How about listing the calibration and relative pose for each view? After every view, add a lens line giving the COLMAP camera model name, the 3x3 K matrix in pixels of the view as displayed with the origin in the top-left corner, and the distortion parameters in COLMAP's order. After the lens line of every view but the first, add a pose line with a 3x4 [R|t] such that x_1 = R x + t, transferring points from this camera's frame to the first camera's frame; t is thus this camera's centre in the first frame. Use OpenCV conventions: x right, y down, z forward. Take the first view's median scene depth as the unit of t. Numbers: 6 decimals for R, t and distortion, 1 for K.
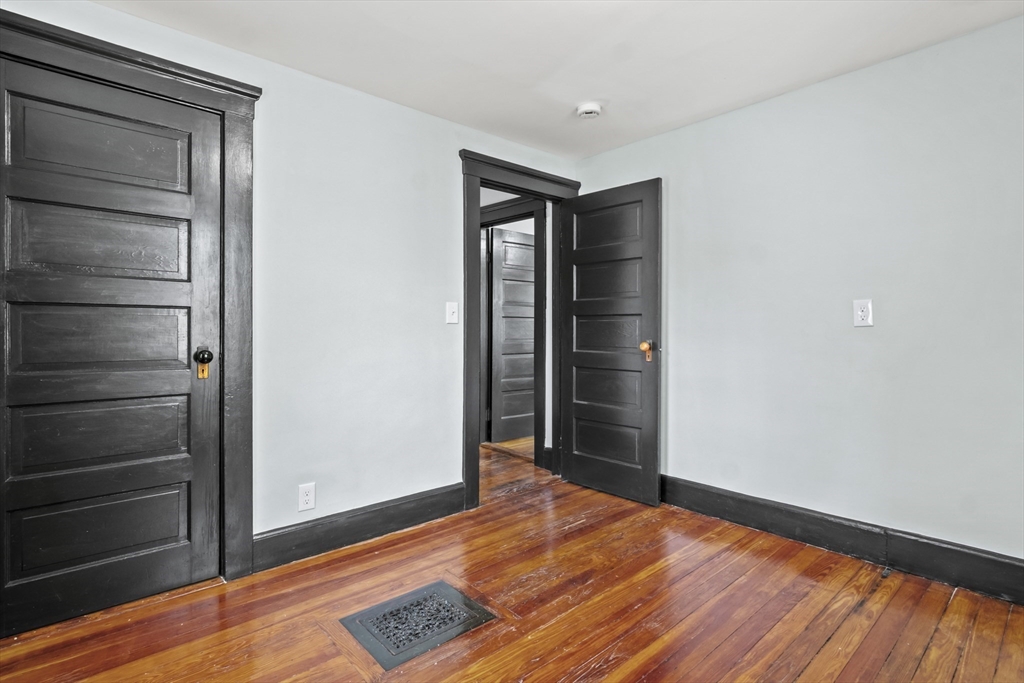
lens RADIAL K [[503.2, 0, 516.6], [0, 503.2, 334.9], [0, 0, 1]] dist [0.000897, -0.003355]
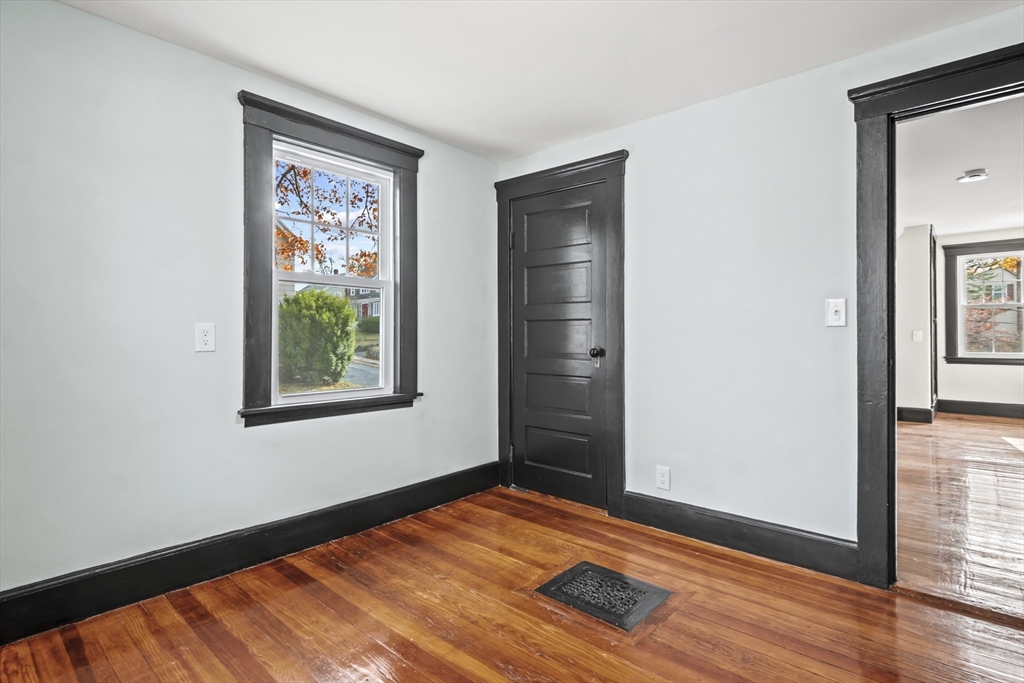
lens RADIAL K [[503.2, 0, 514.8], [0, 503.2, 334.0], [0, 0, 1]] dist [0.000897, -0.003355]
pose [[0.121357, 0.002683, -0.992605, 0.748622], [-0.010127, 0.999948, 0.001464, -0.010419], [0.992557, 0.009874, 0.121378, 0.550647]]
